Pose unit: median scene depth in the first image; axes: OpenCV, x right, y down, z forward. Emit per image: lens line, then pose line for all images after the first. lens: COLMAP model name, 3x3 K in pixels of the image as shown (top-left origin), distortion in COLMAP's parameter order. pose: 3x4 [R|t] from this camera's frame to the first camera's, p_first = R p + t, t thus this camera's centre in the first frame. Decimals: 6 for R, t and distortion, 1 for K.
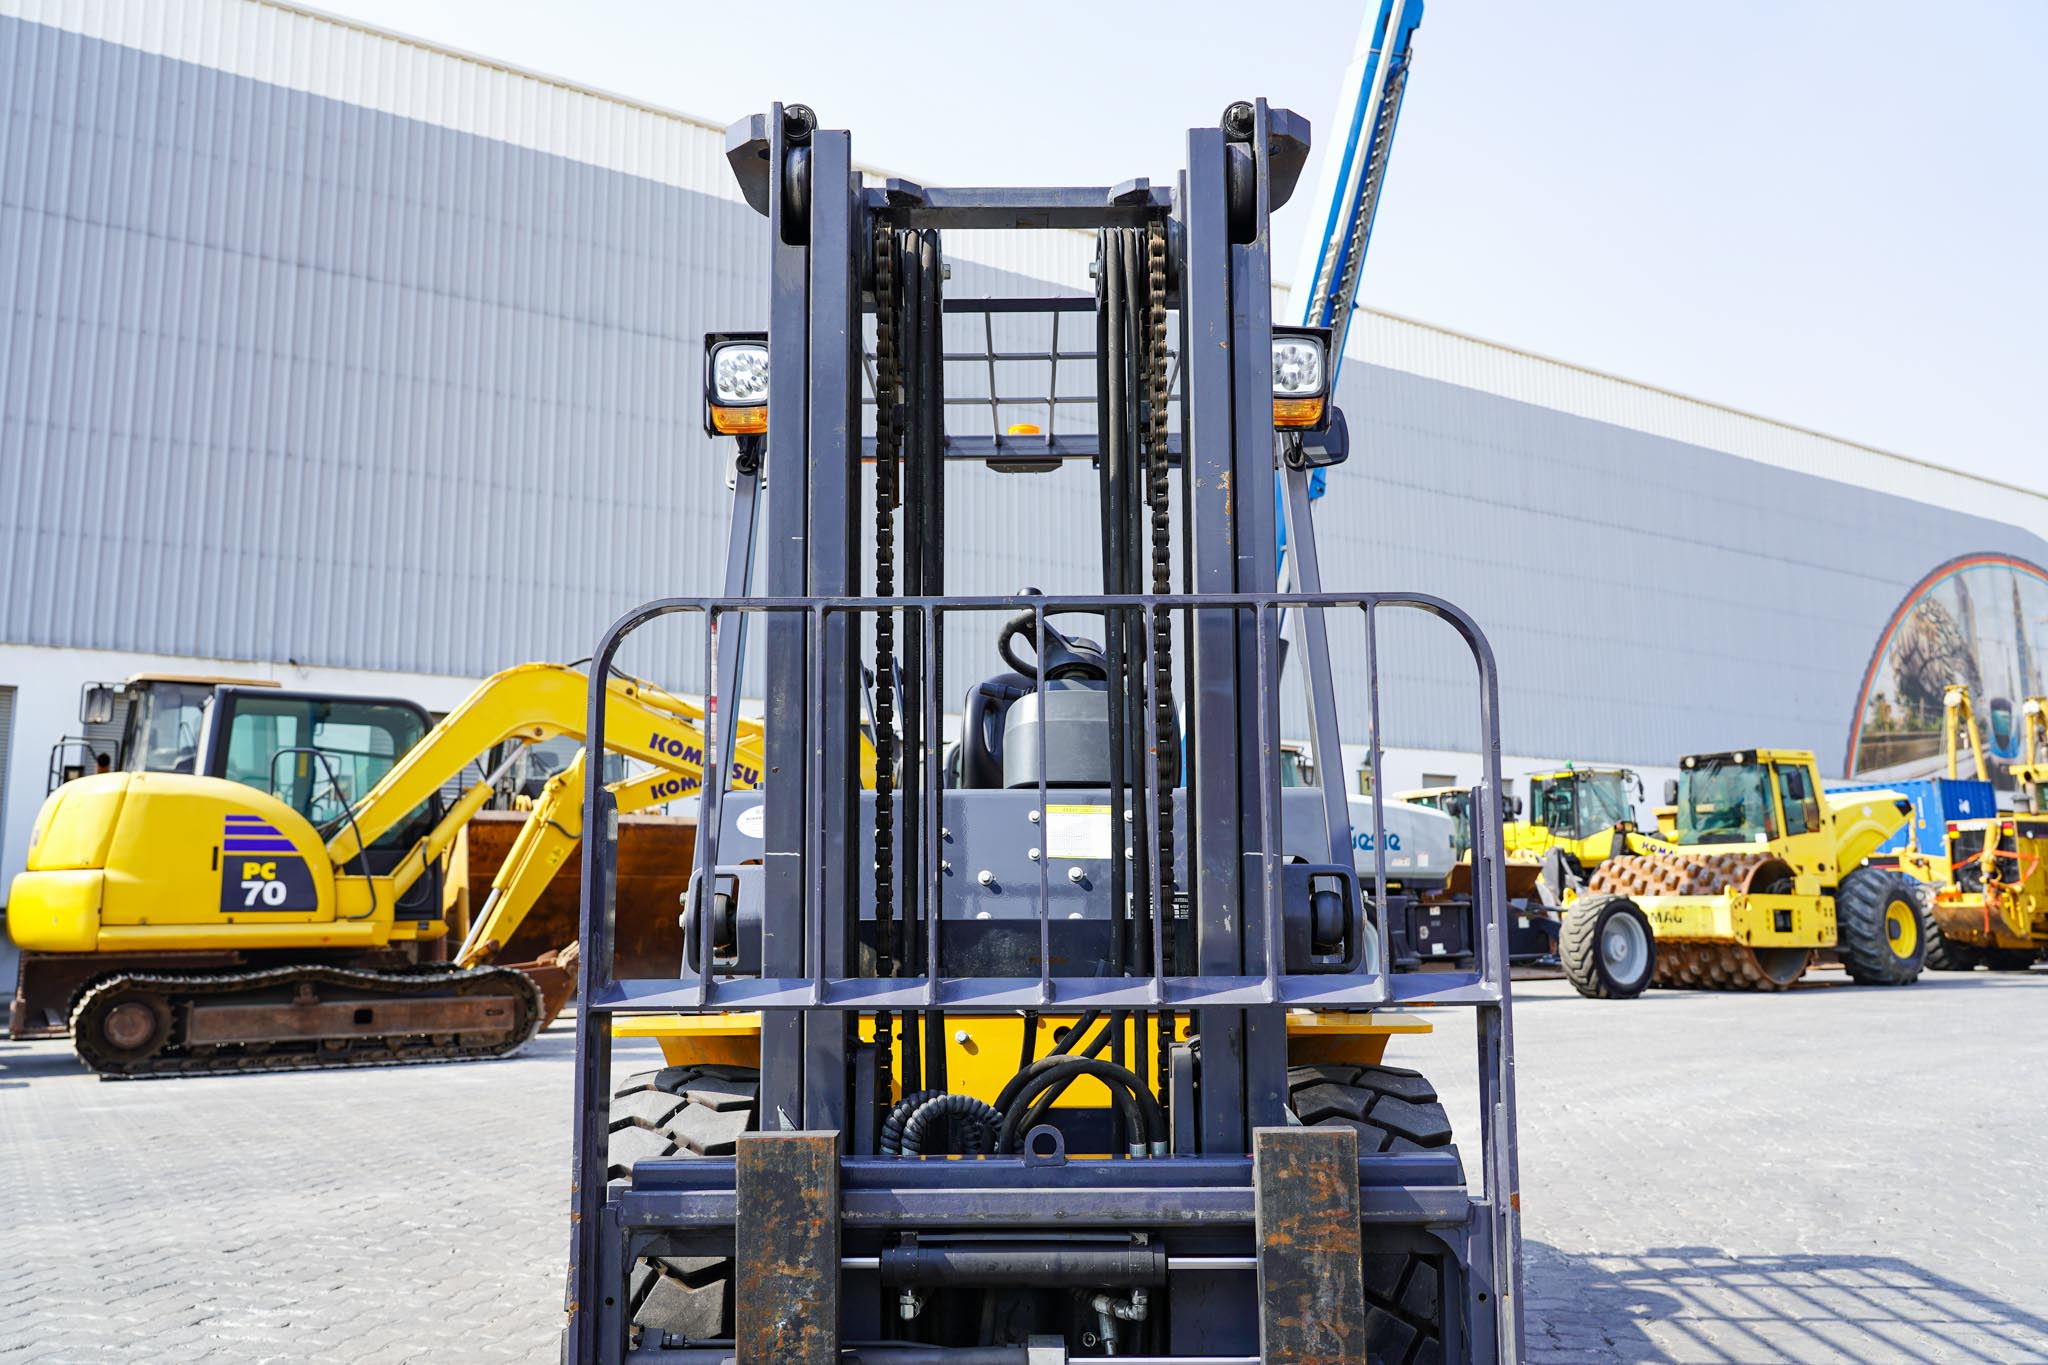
lens RADIAL K [[1595.5, 0, 1022.4], [0, 1595.5, 670.5], [0, 0, 1]] dist [-0.000942, 0.023341]
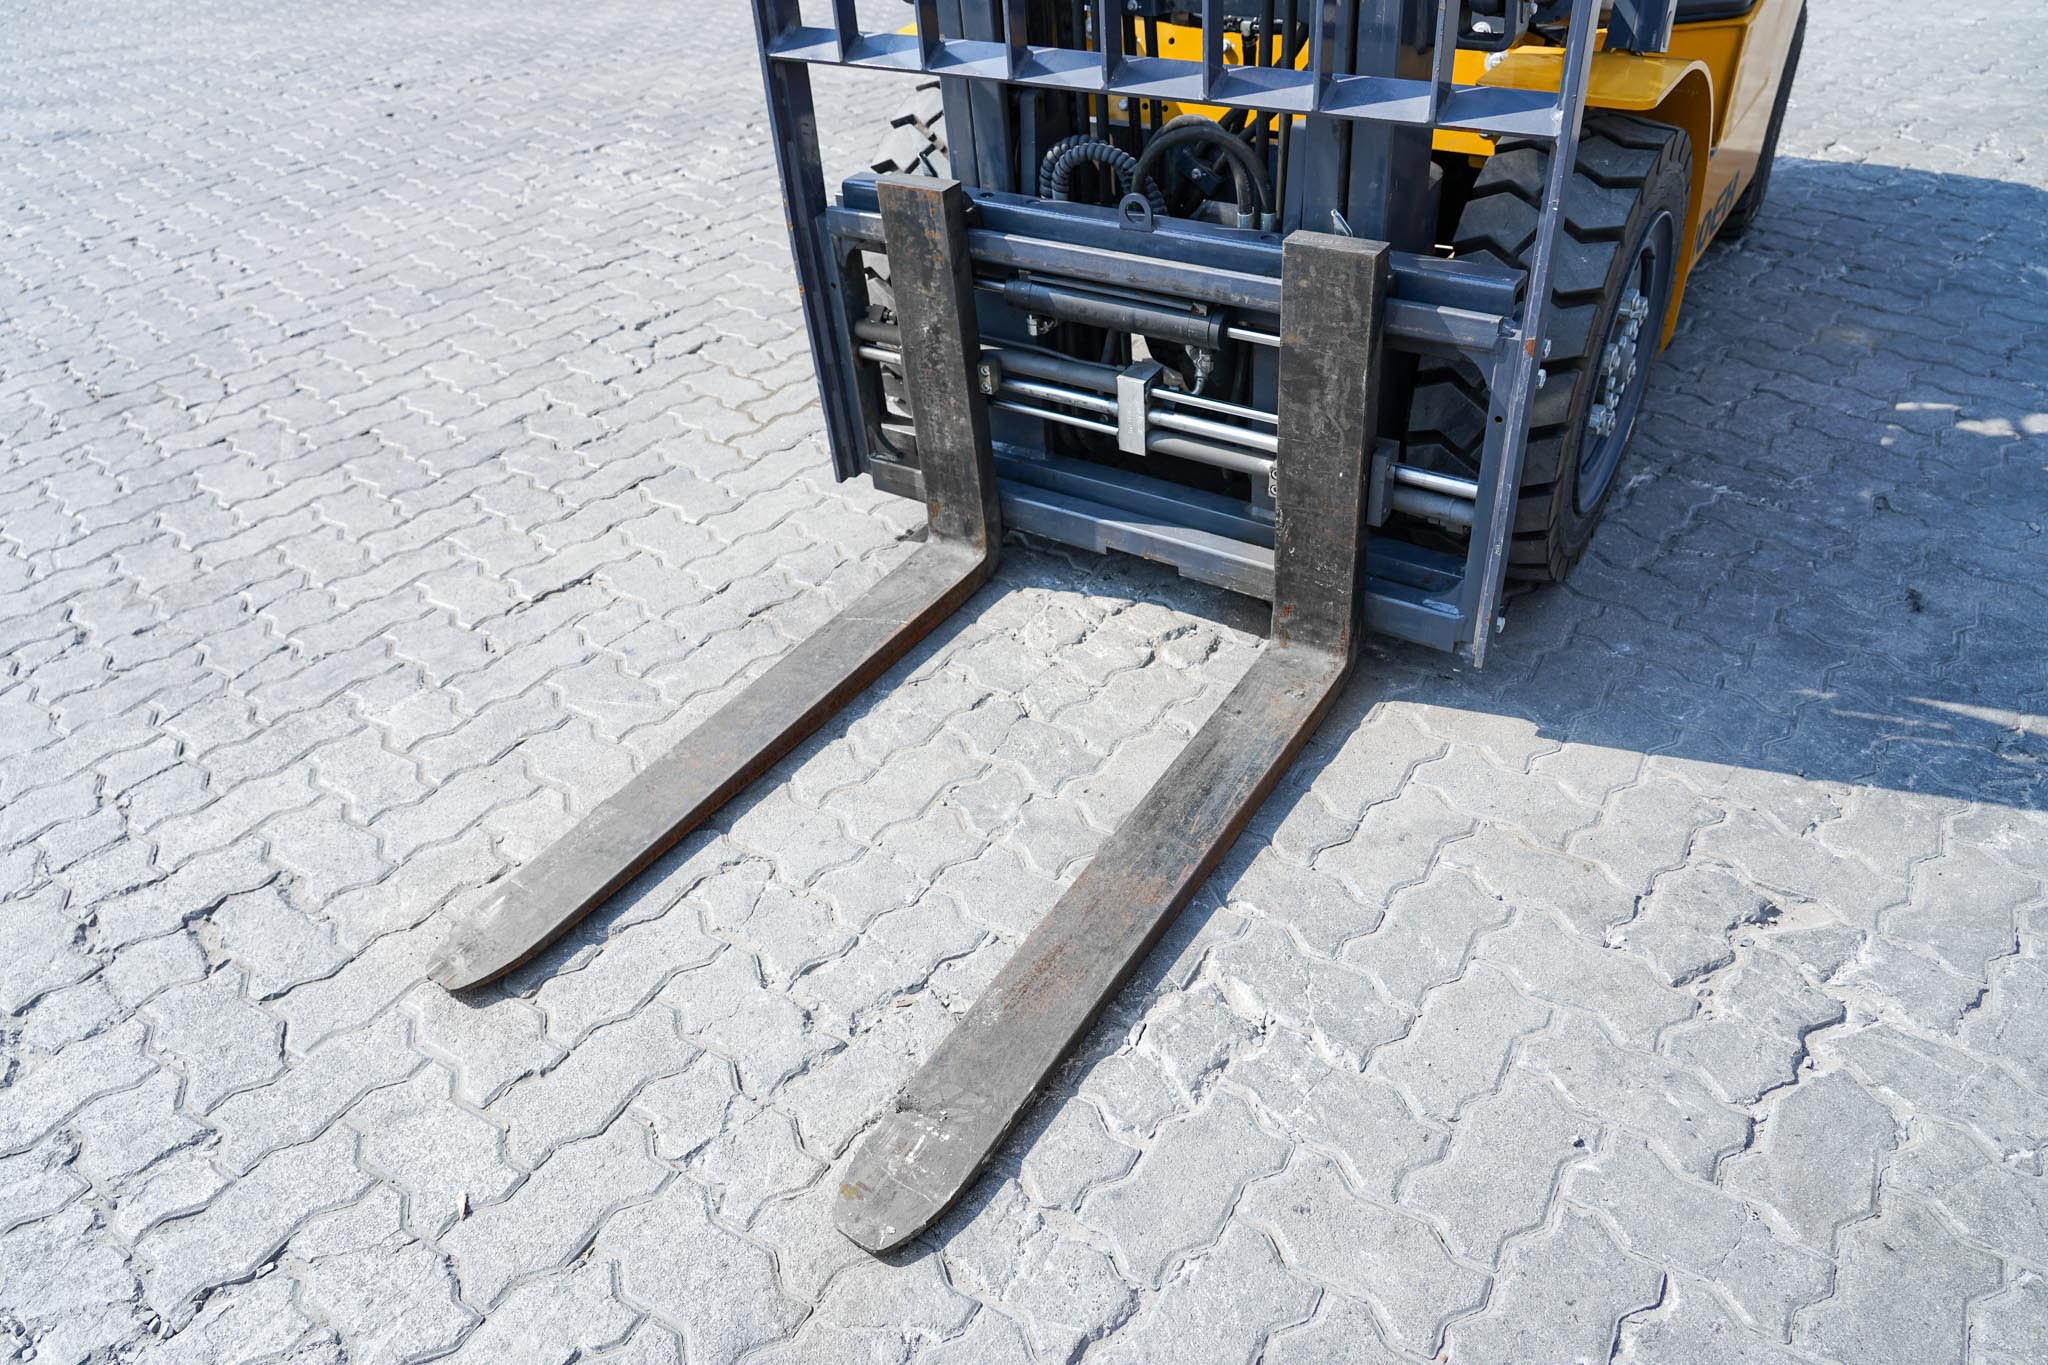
lens RADIAL K [[1382.0, 0, 1023.4], [0, 1382.0, 674.2], [0, 0, 1]] dist [-0.032584, 0.014308]
pose [[0.842301, 0.288014, -0.455605, 0.330176], [0.130264, 0.711440, 0.690569, -0.094766], [0.523029, -0.641016, 0.561729, 0.168074]]
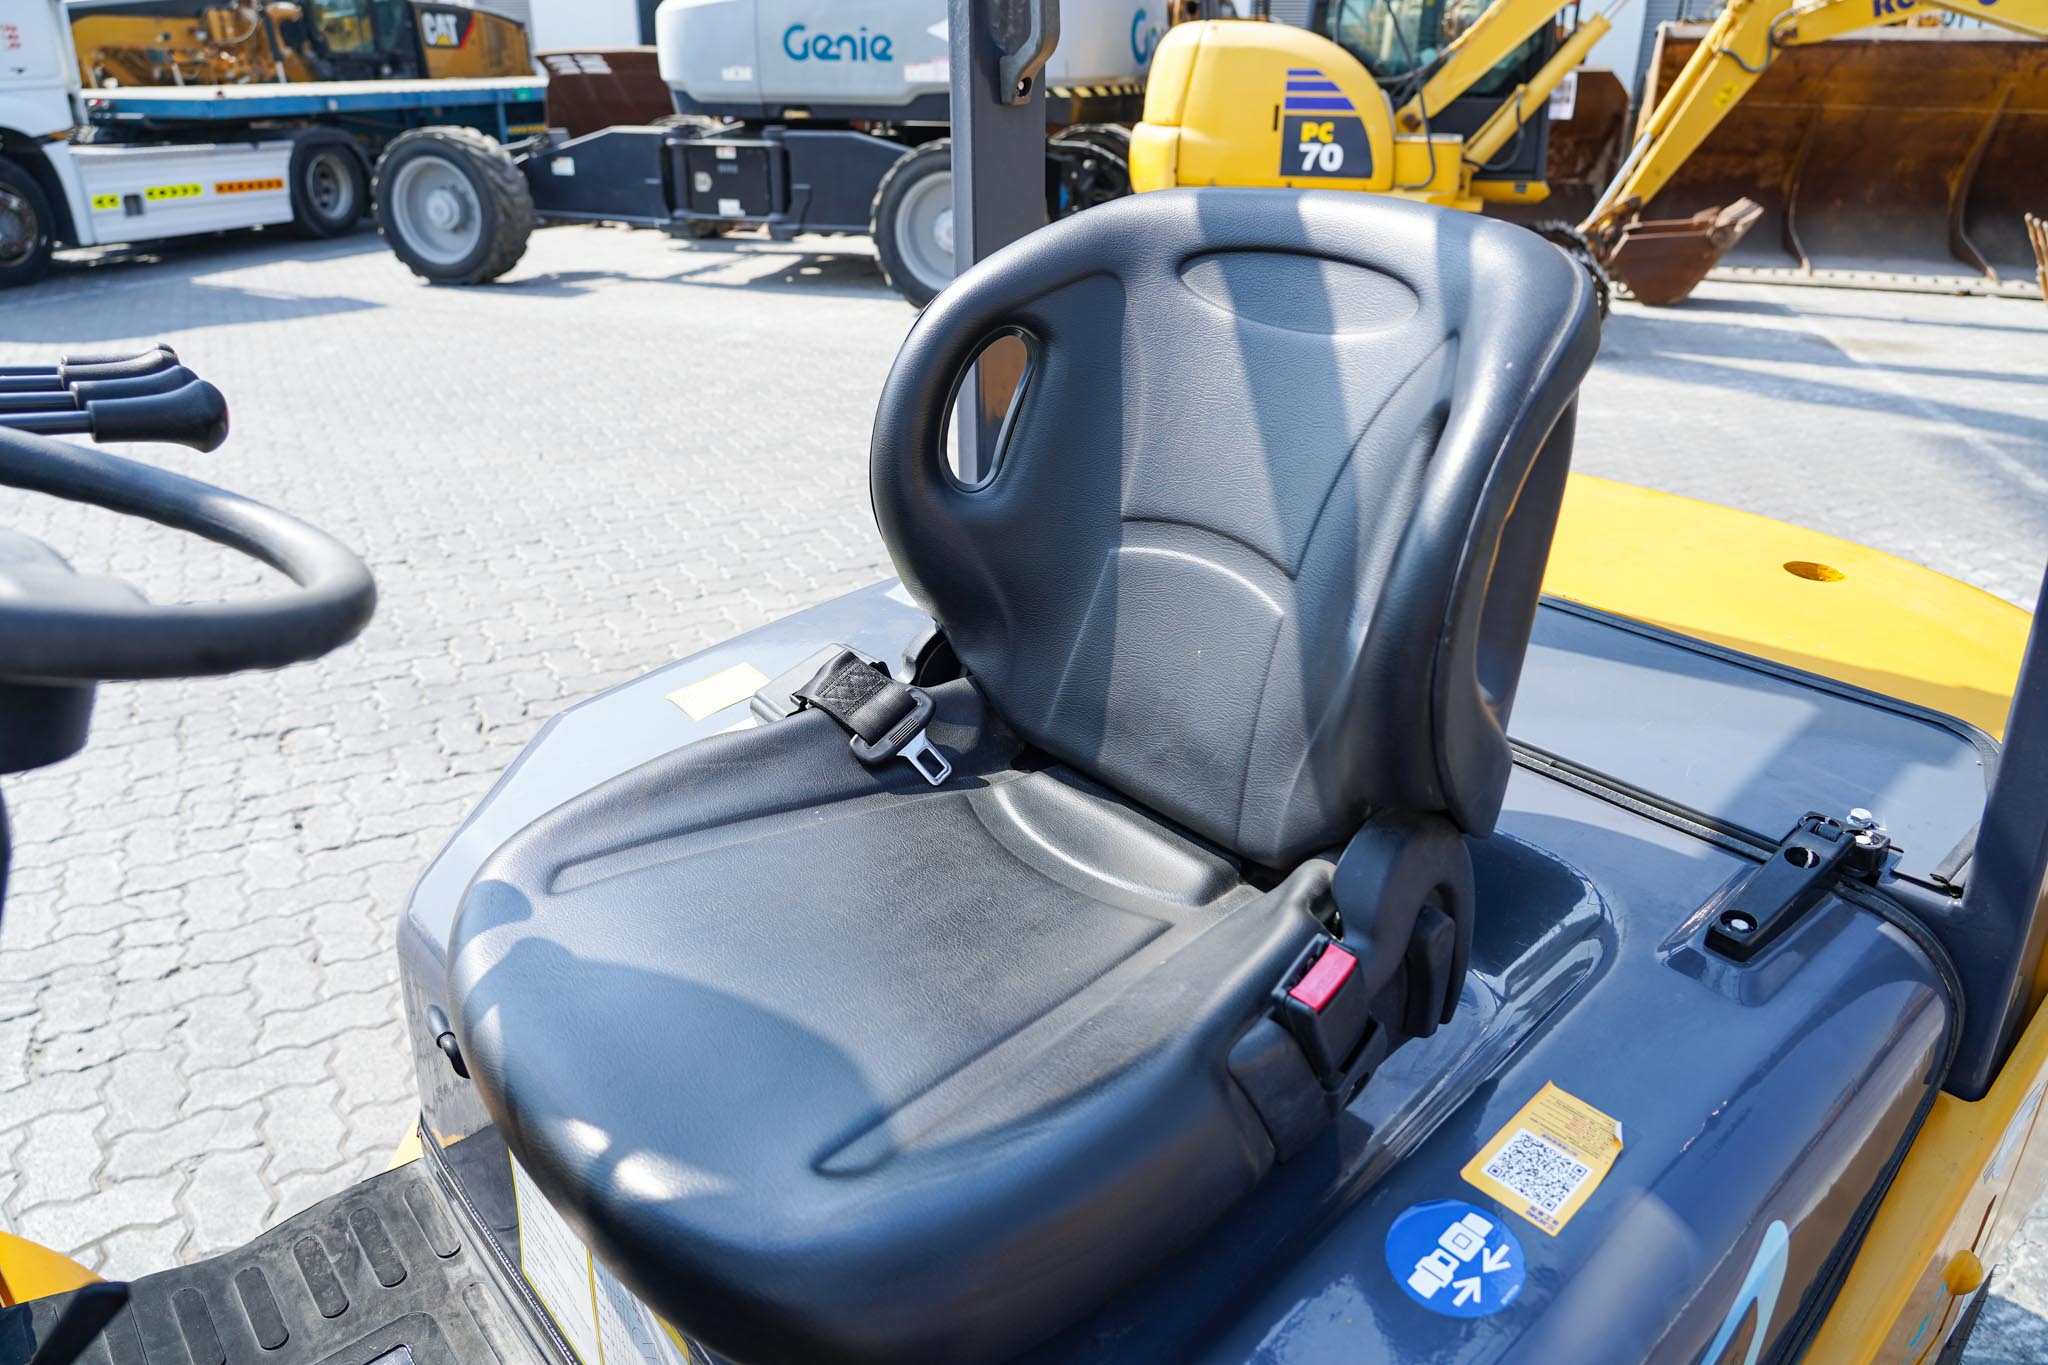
lens RADIAL K [[1382.0, 0, 1024.8], [0, 1382.0, 676.6], [0, 0, 1]] dist [-0.032584, 0.014308]
pose [[0.658491, 0.315652, -0.683194, 0.243325], [0.102262, 0.861844, 0.496756, -0.068746], [0.745609, -0.396974, 0.535237, 1.077193]]
